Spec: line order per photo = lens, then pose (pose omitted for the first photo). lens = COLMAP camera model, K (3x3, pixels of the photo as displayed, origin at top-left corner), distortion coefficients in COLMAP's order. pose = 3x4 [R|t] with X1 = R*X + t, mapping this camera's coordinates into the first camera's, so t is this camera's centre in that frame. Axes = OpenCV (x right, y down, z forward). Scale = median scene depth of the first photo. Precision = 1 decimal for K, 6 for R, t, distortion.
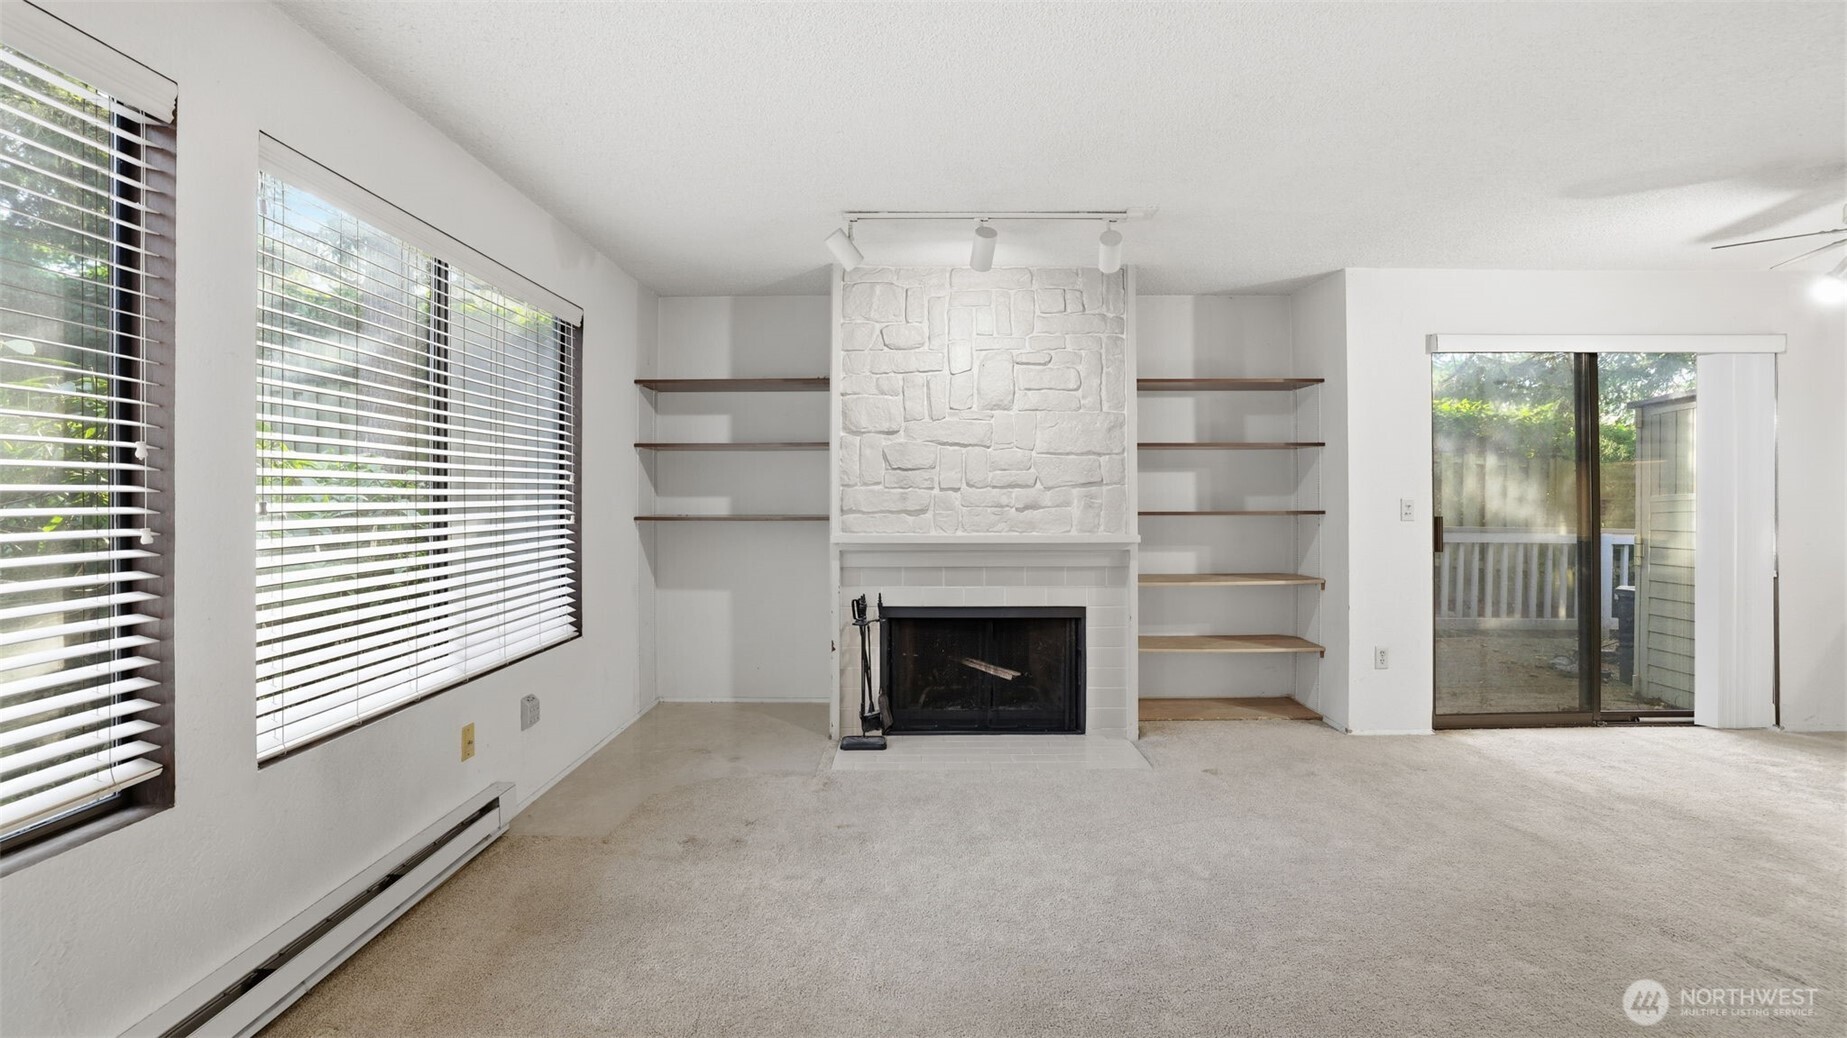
lens RADIAL K [[810.5, 0, 919.2], [0, 810.5, 503.6], [0, 0, 1]] dist [-0.022527, 0.007849]
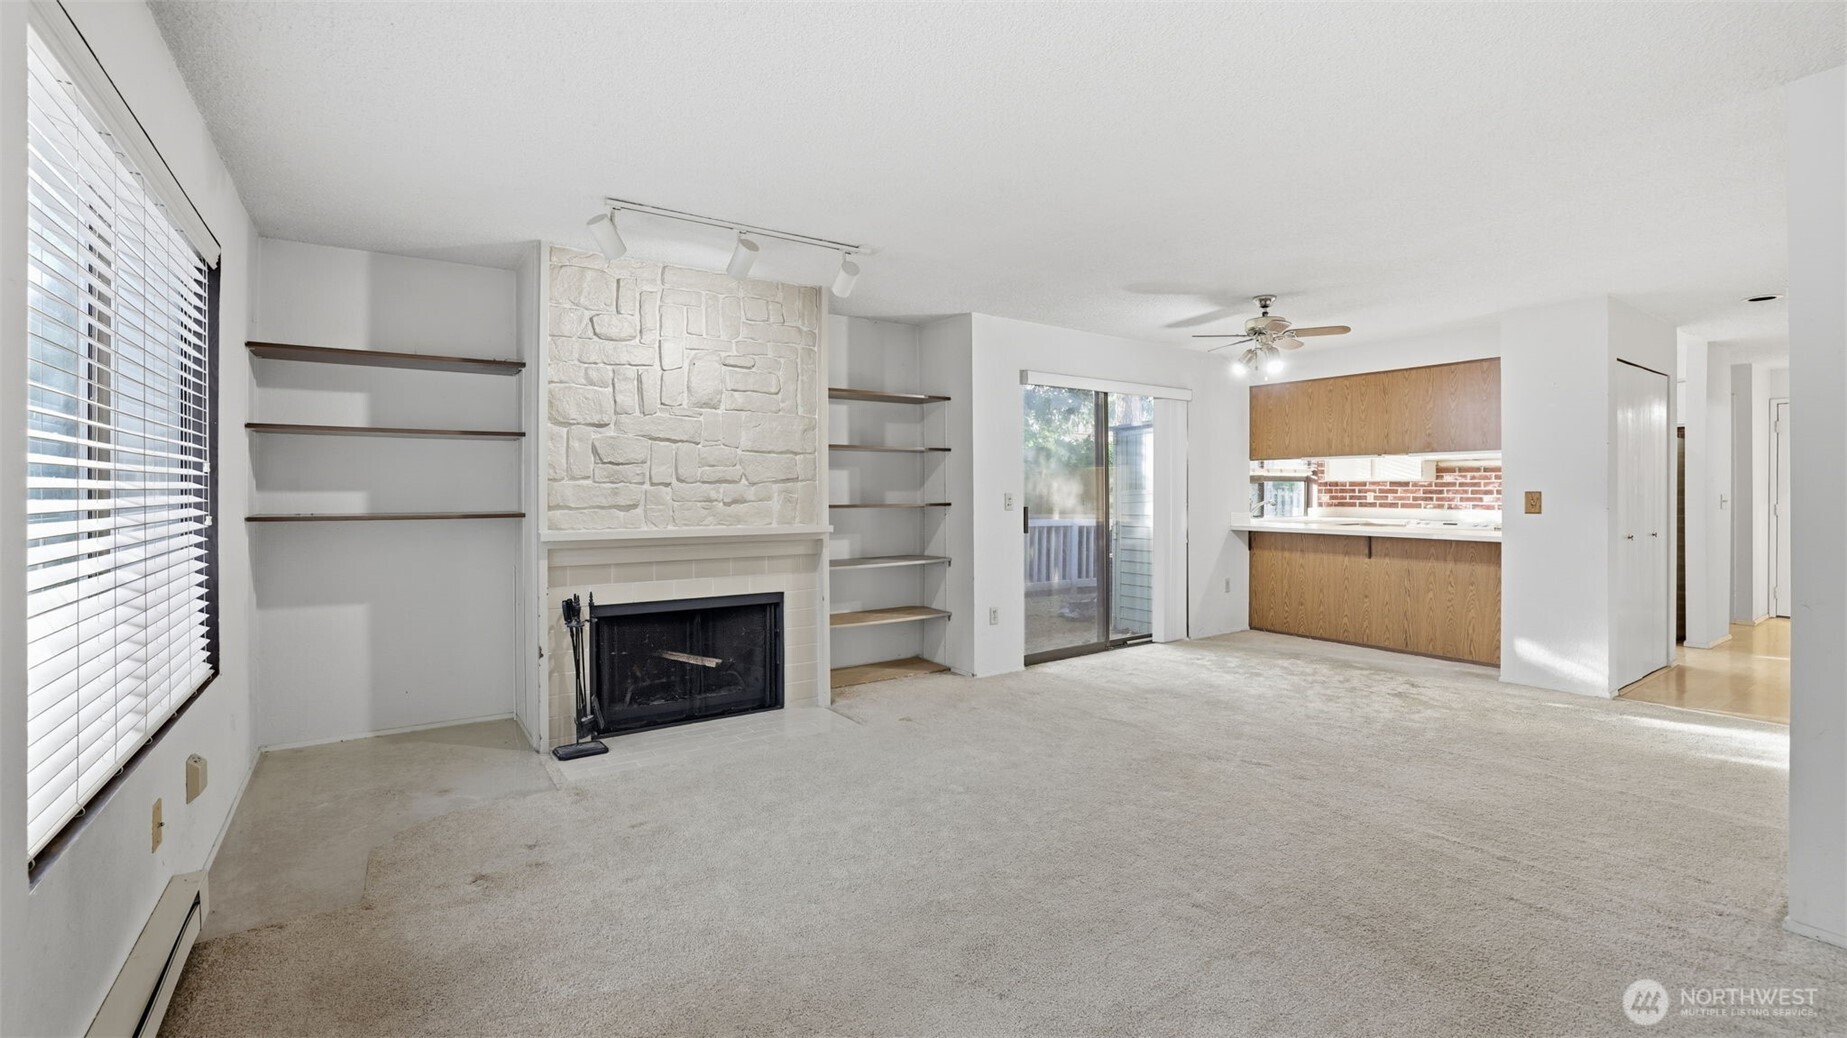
lens RADIAL K [[810.5, 0, 916.1], [0, 810.5, 500.5], [0, 0, 1]] dist [-0.022527, 0.007849]
pose [[0.819339, -0.005275, 0.573285, -0.278403], [0.003995, 0.999986, 0.003491, 0.000176], [-0.573295, -0.000571, 0.819349, -0.002500]]
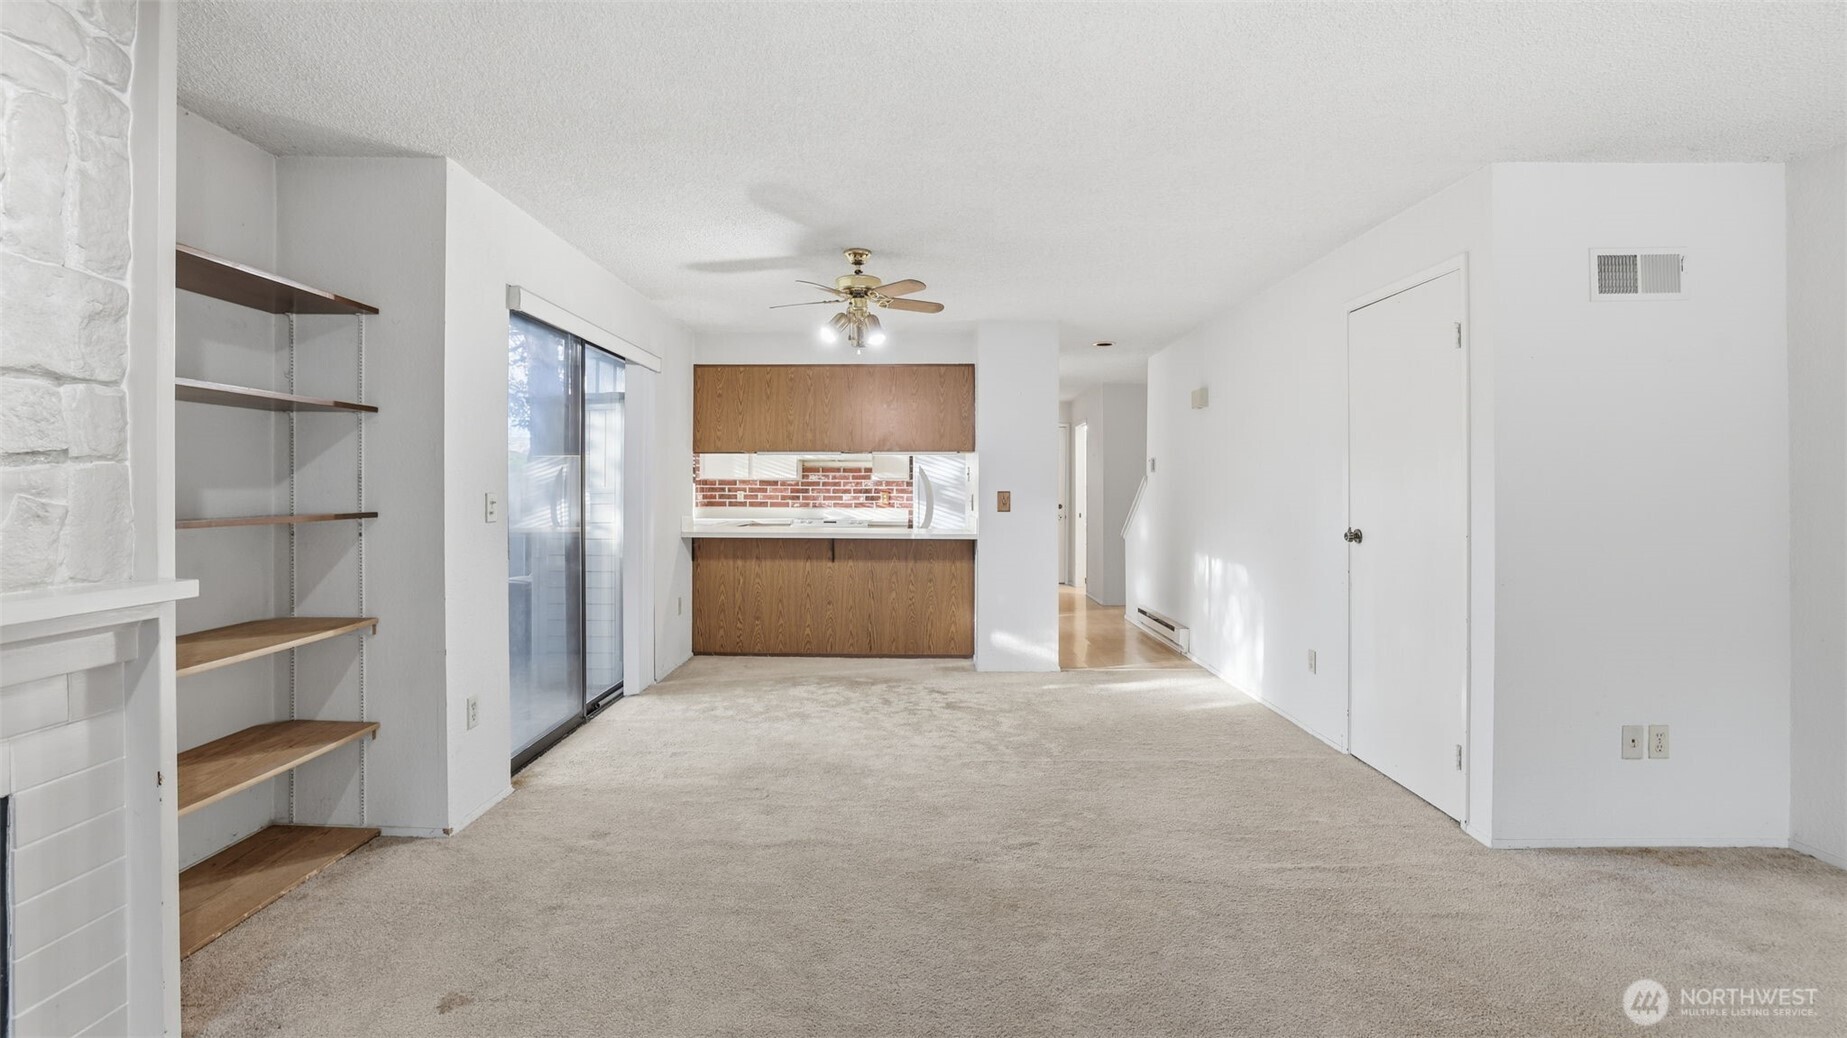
lens RADIAL K [[810.5, 0, 896.3], [0, 810.5, 496.8], [0, 0, 1]] dist [-0.022527, 0.007849]
pose [[0.013461, -0.006517, 0.999888, -0.146706], [0.005847, 0.999962, 0.006439, -0.005766], [-0.999892, 0.005760, 0.013499, 0.603890]]
